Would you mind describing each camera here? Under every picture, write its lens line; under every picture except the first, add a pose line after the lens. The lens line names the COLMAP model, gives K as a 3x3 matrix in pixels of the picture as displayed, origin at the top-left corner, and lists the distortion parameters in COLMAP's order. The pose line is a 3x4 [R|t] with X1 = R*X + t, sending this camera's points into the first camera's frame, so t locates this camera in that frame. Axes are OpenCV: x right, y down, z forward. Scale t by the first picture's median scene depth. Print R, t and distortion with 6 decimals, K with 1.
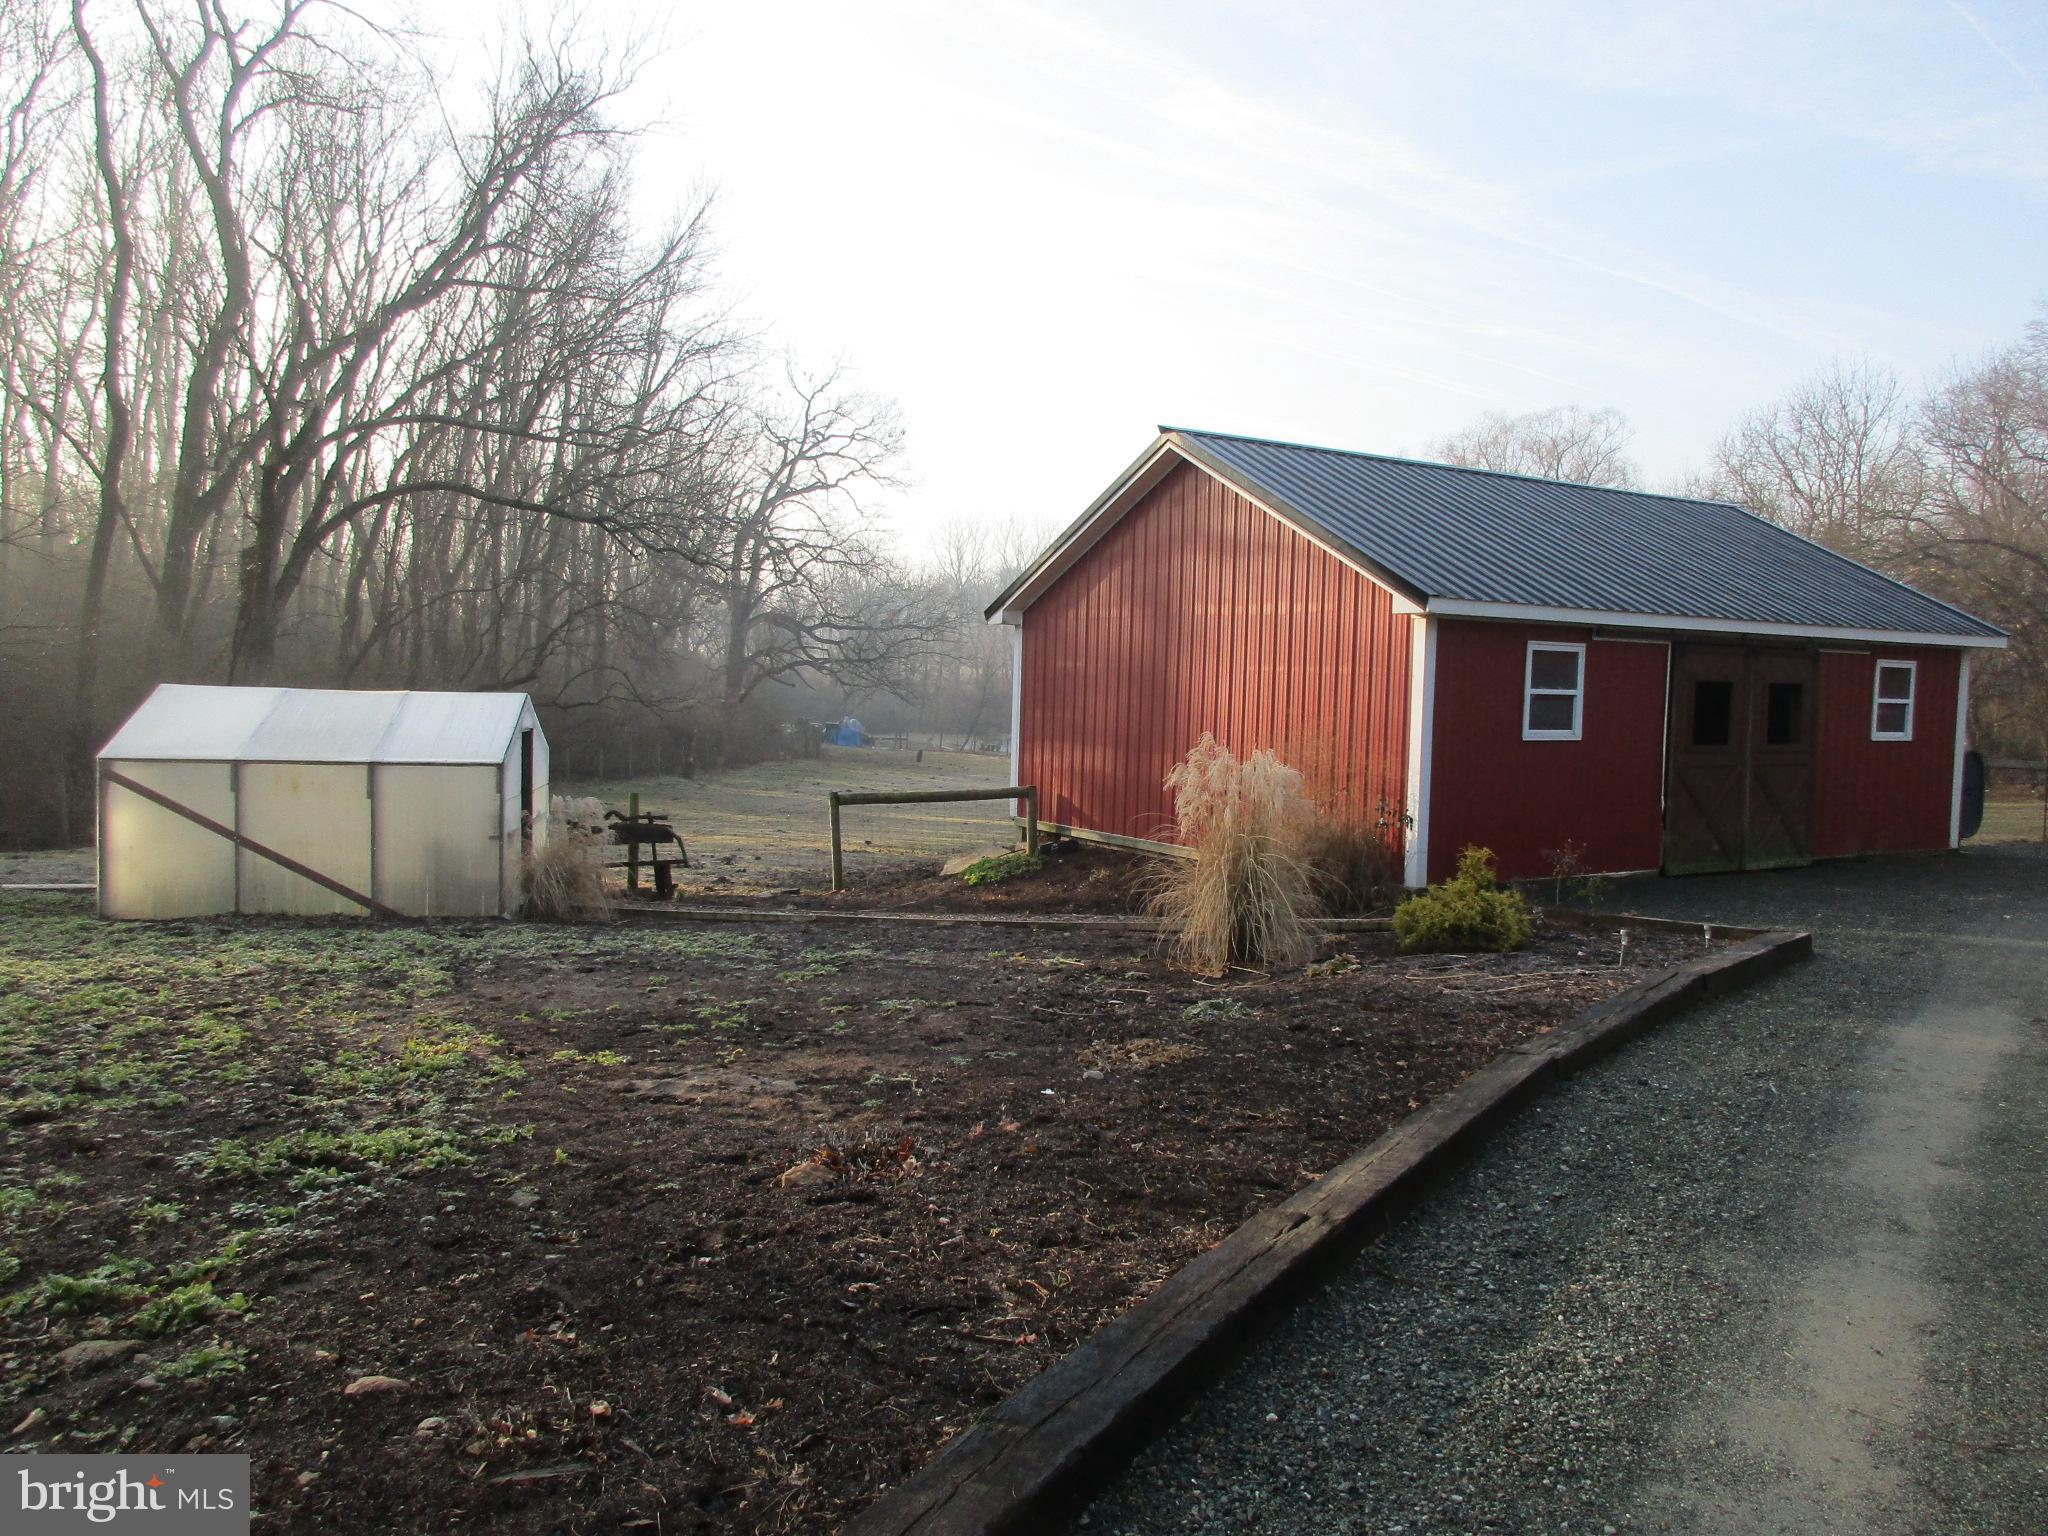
lens RADIAL K [[1552.5, 0, 1024.0], [0, 1552.5, 768.0], [0, 0, 1]] dist [-0.000568, -0.002831]
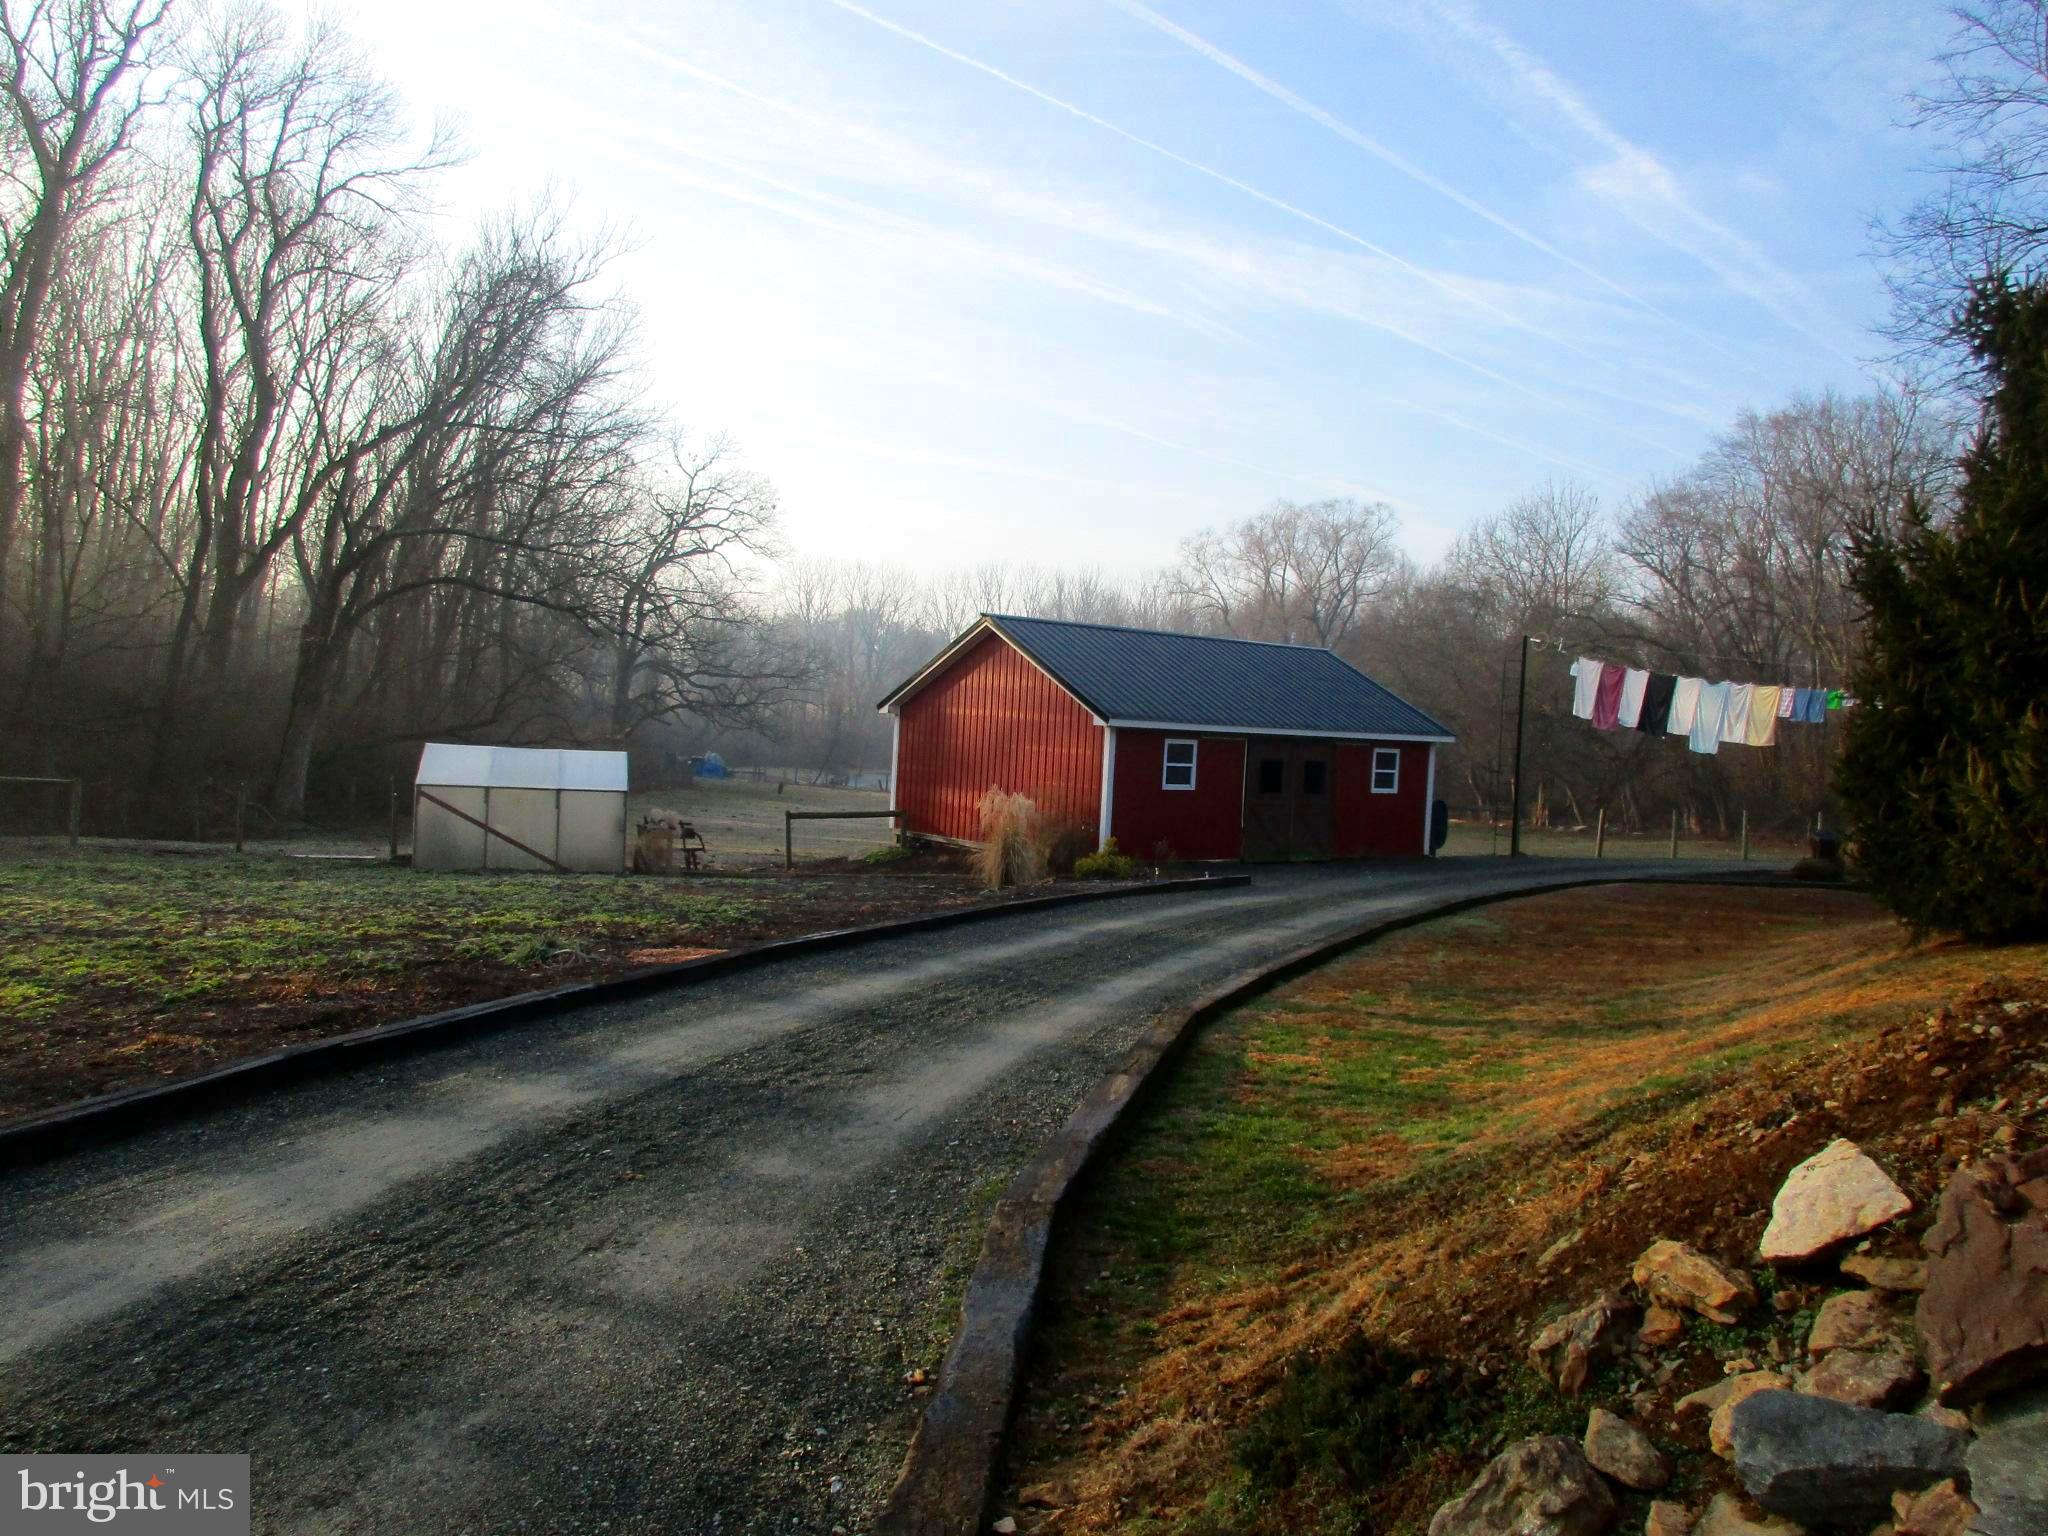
lens RADIAL K [[1556.6, 0, 1021.0], [0, 1556.6, 720.8], [0, 0, 1]] dist [-0.002712, -0.003232]
pose [[0.994410, 0.024680, 0.102665, -0.012933], [-0.019220, 0.998365, -0.053829, 0.001023], [-0.103826, 0.051555, 0.993258, -0.206148]]
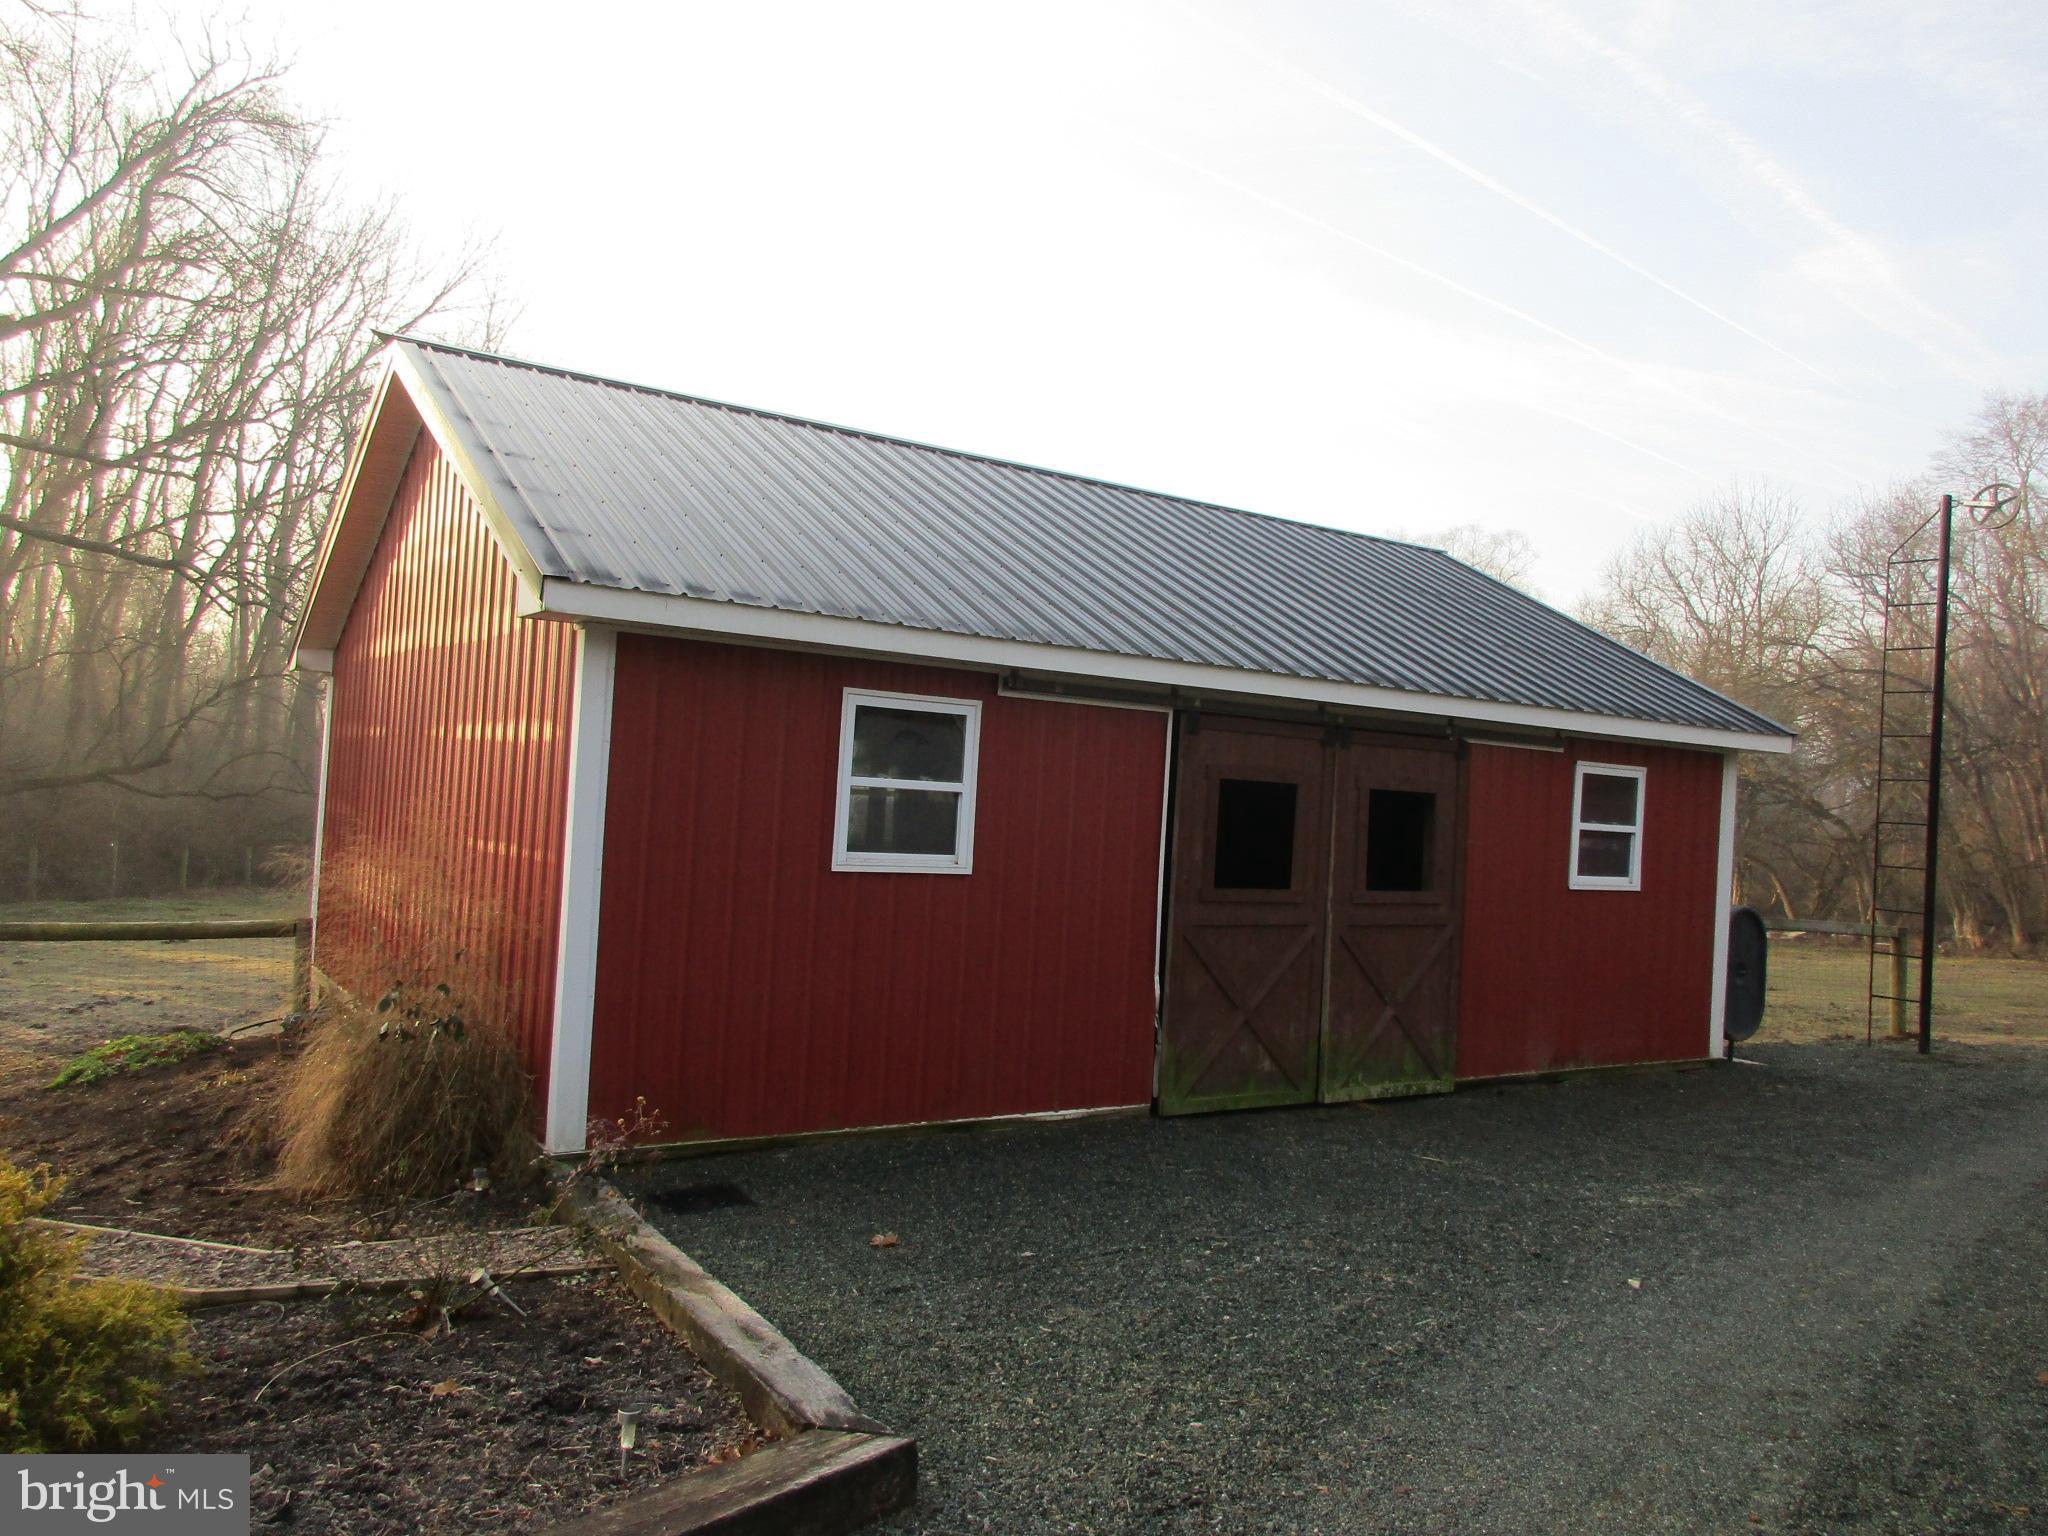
lens RADIAL K [[1552.5, 0, 1024.0], [0, 1552.5, 768.0], [0, 0, 1]] dist [-0.000568, -0.002831]
pose [[0.998976, 0.033106, 0.030827, 0.082101], [-0.030676, 0.996618, -0.076231, -0.003187], [-0.033246, 0.075207, 0.996614, 0.101233]]
